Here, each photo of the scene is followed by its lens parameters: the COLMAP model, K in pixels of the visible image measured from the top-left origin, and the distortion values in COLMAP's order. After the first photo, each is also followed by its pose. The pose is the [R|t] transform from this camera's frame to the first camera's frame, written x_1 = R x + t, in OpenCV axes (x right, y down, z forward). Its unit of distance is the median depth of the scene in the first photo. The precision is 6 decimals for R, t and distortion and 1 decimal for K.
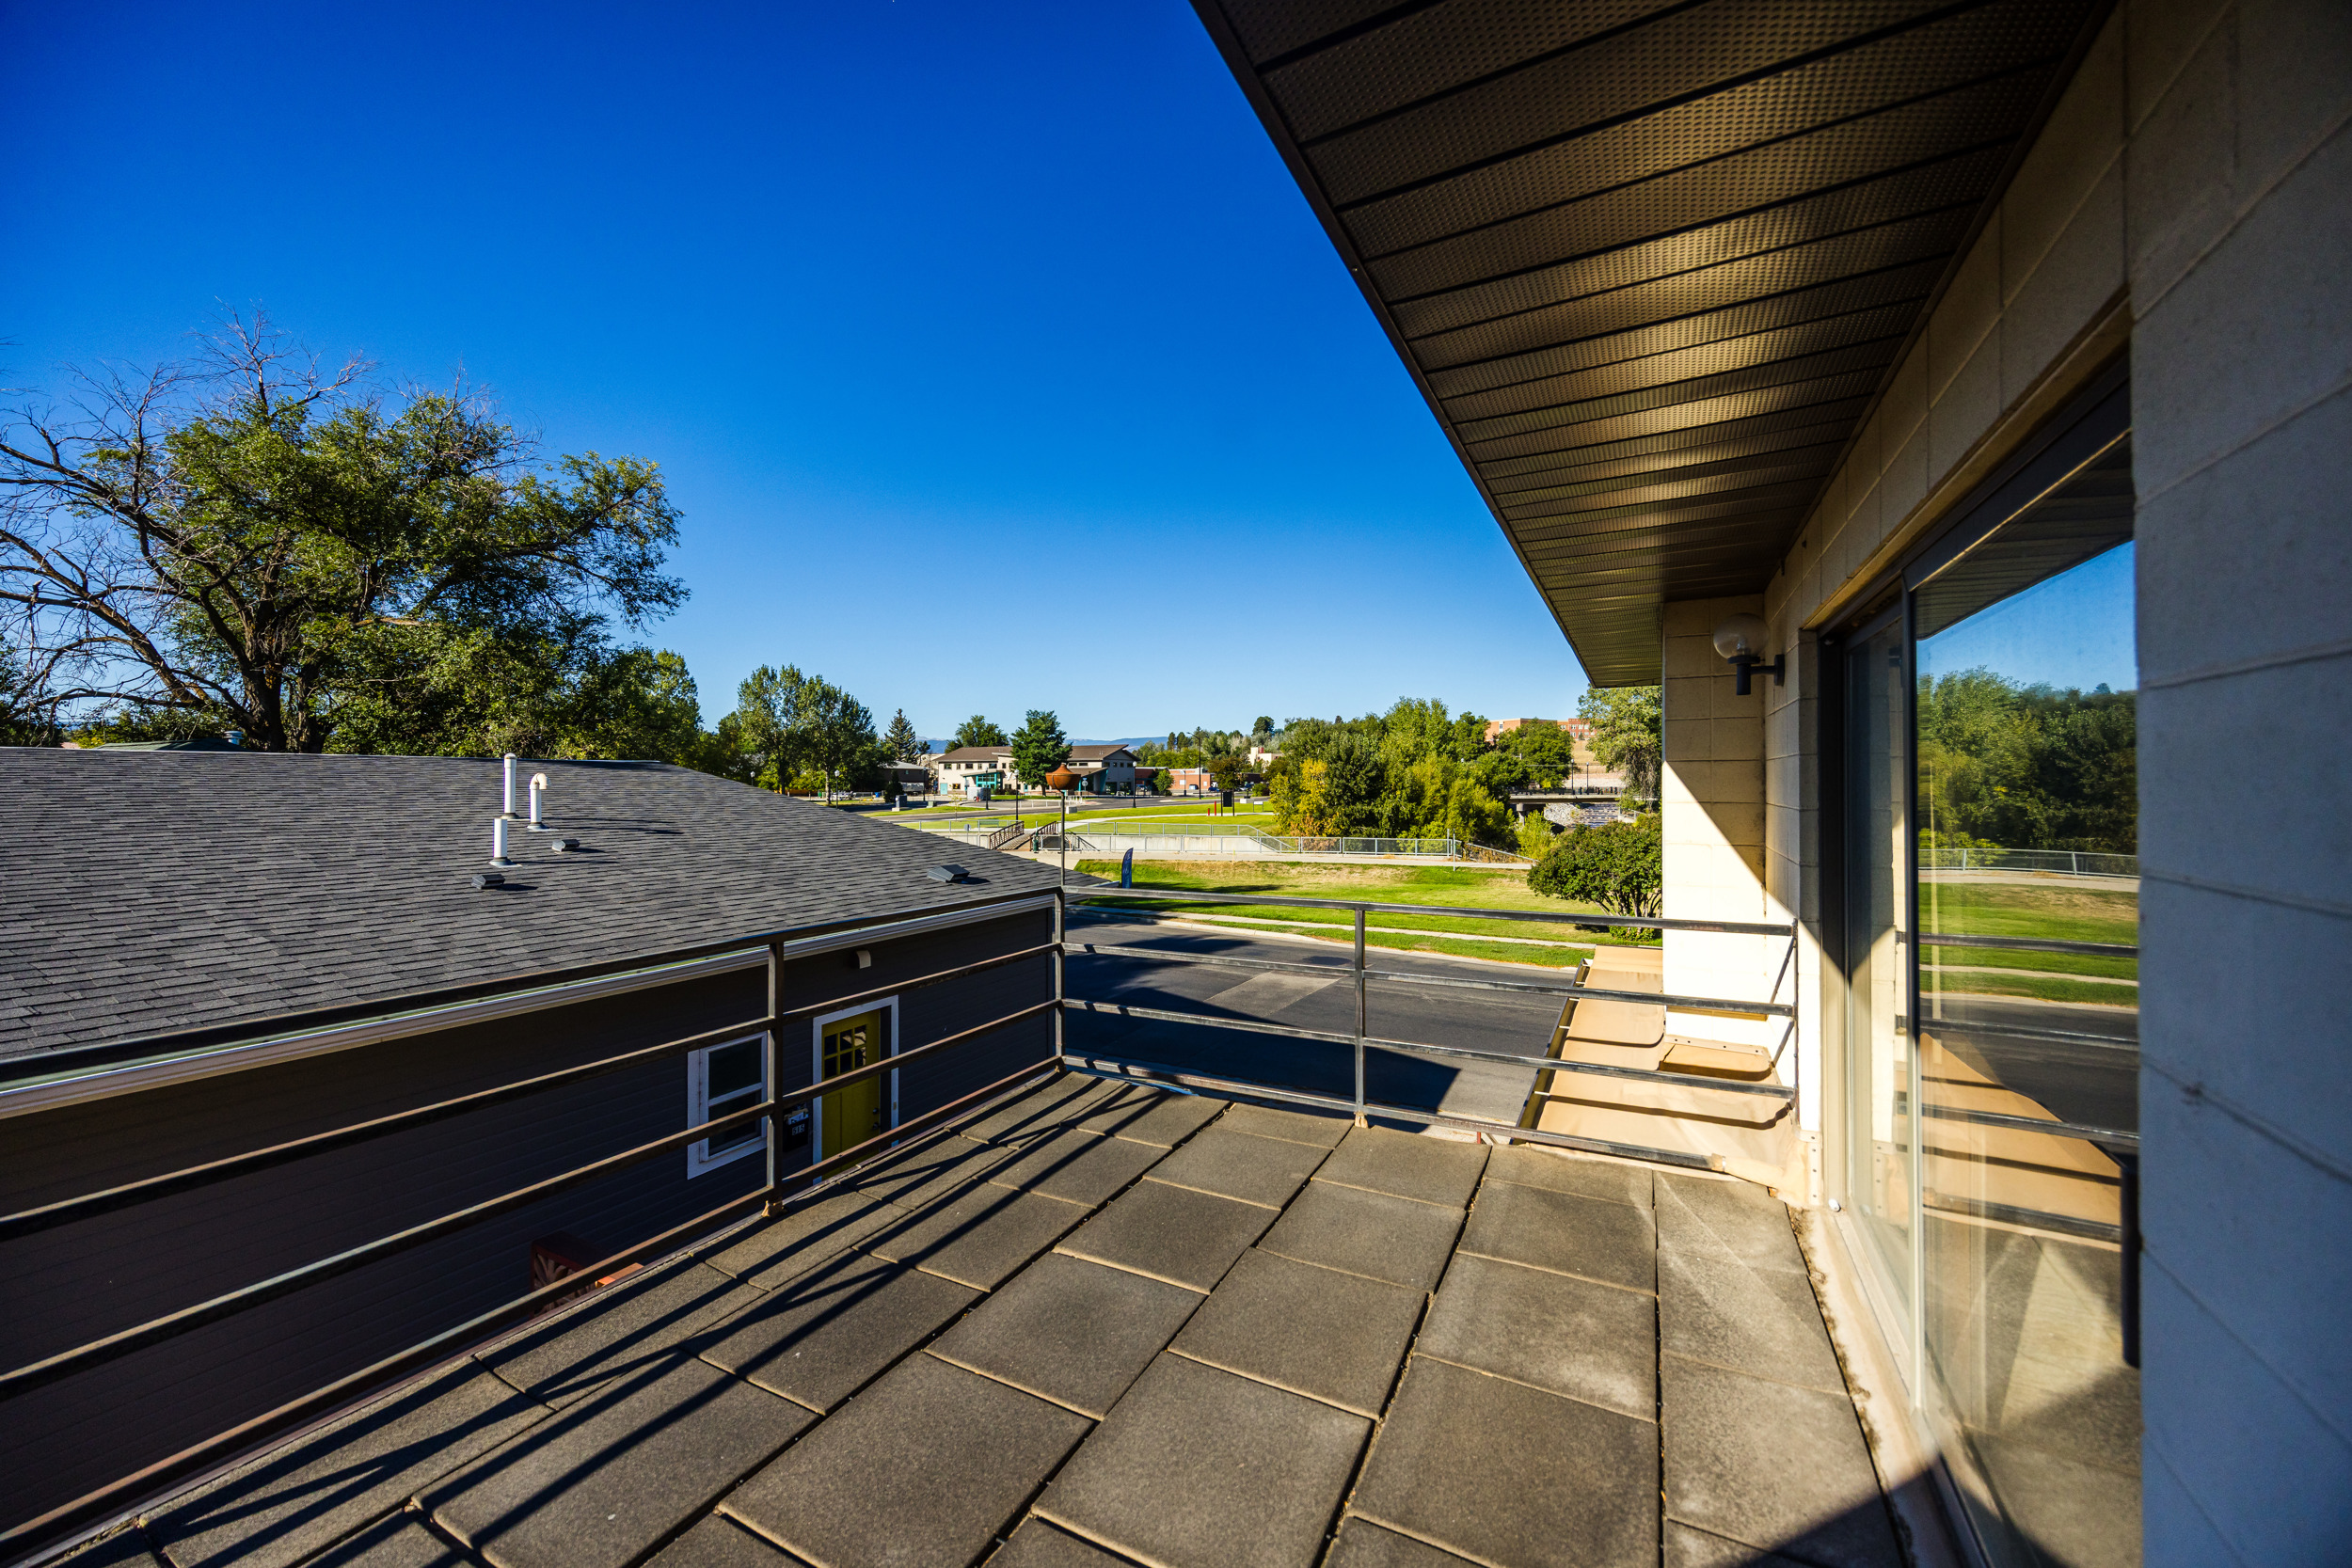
lens RADIAL K [[882.5, 0, 1179.7], [0, 882.5, 783.2], [0, 0, 1]] dist [-0.003710, -0.000104]
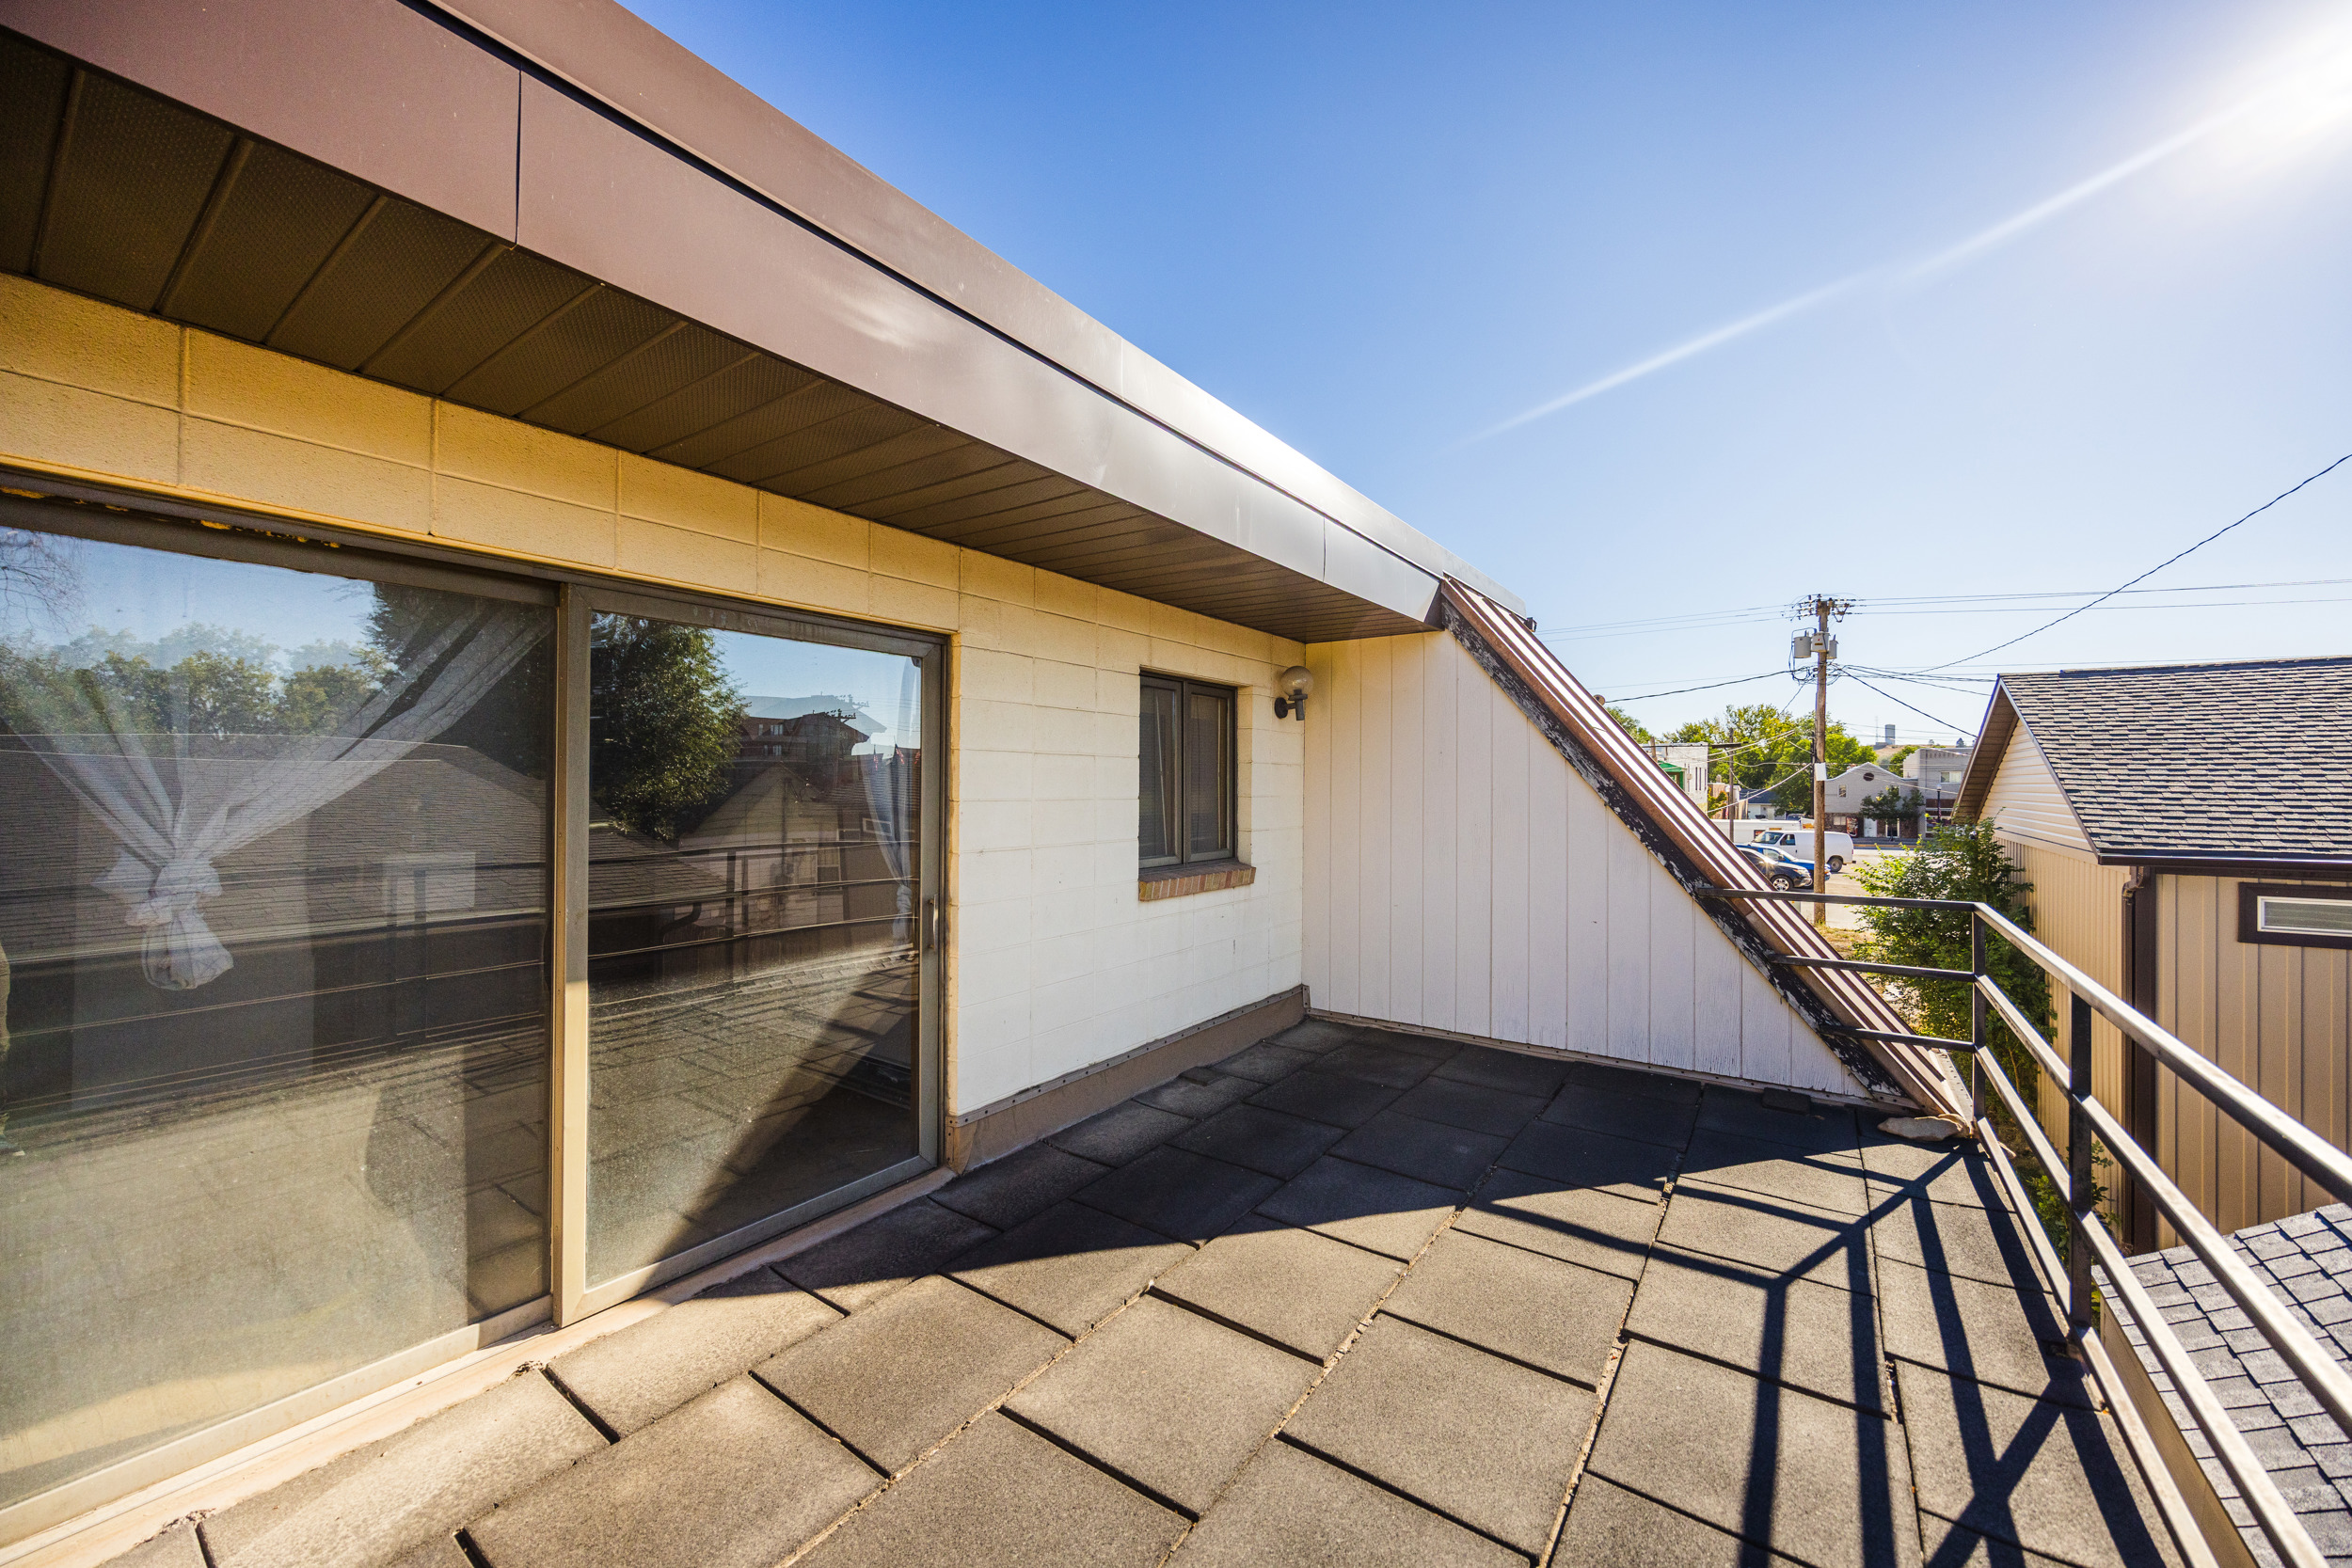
lens RADIAL K [[896.9, 0, 1185.9], [0, 896.9, 783.6], [0, 0, 1]] dist [-0.001996, -0.000140]
pose [[-0.992347, -0.003396, 0.123431, -0.007790], [-0.003637, 0.999992, -0.001731, 0.001043], [-0.123424, -0.002167, -0.992352, 0.142857]]
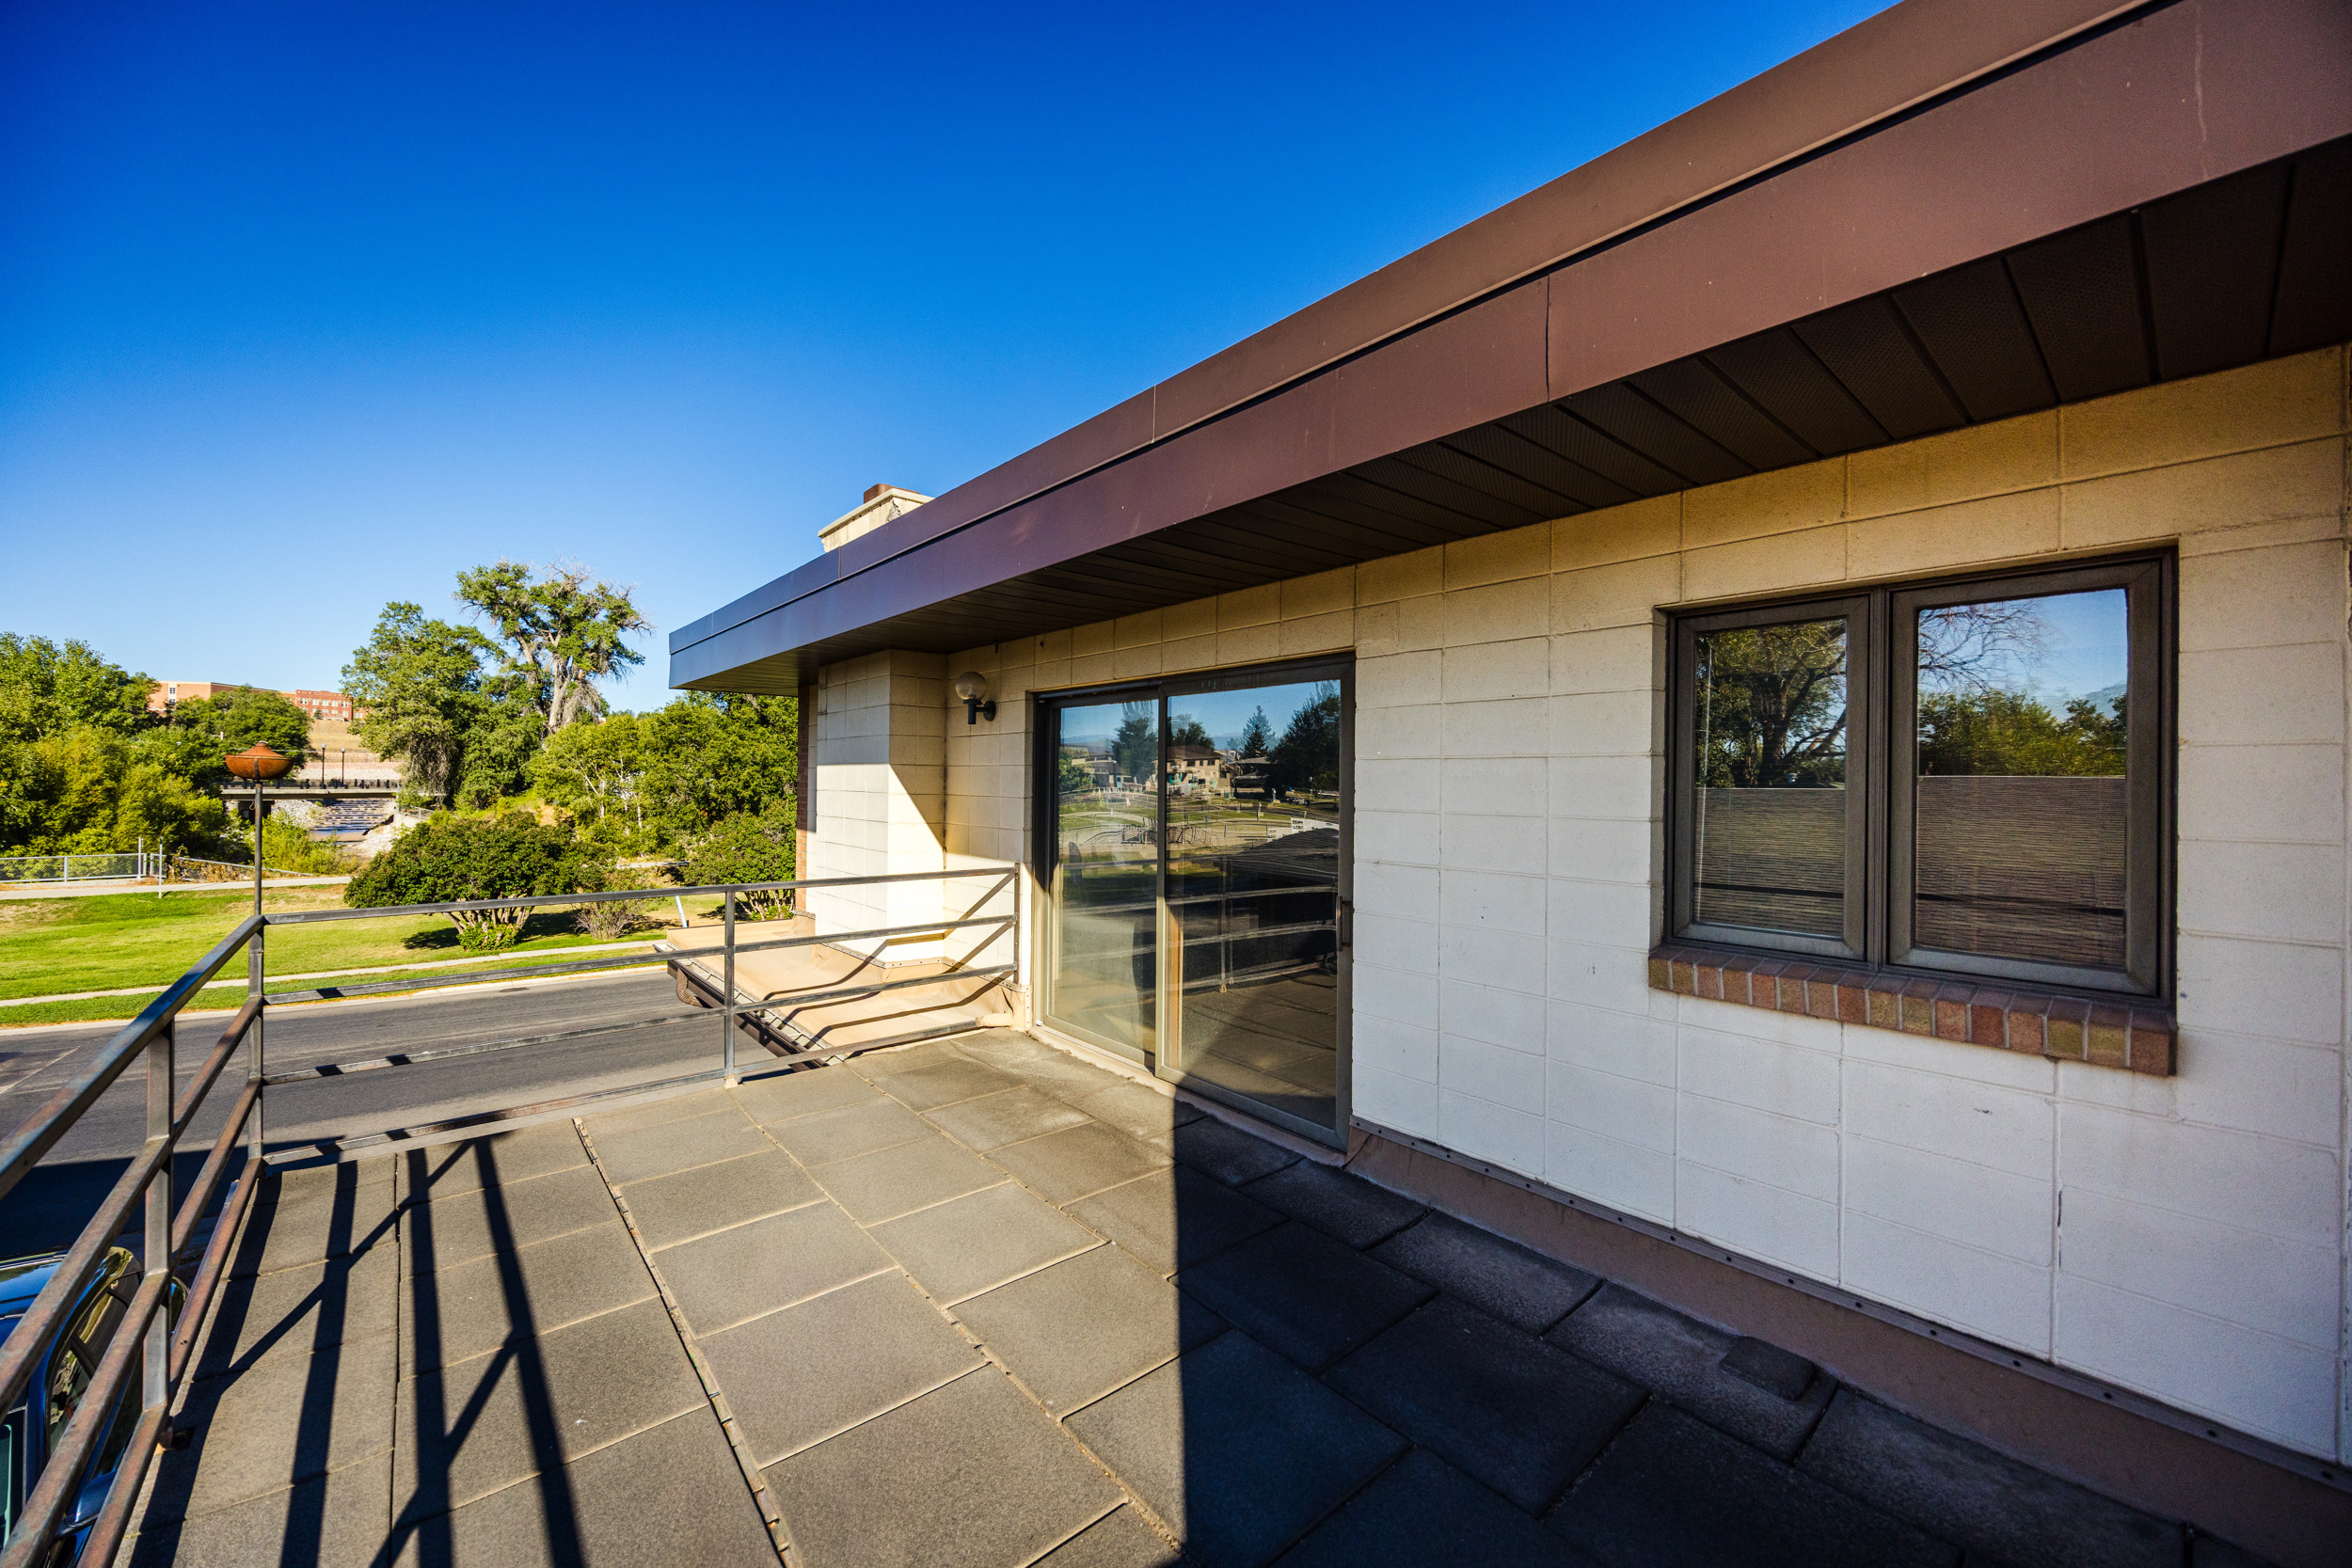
lens RADIAL K [[891.7, 0, 1179.9], [0, 891.7, 783.8], [0, 0, 1]] dist [-0.003134, 0.000019]
pose [[0.360858, 0.009634, 0.932571, -0.083911], [-0.015582, 0.999869, -0.004300, 0.000654], [-0.932490, -0.012980, 0.360961, 0.010576]]
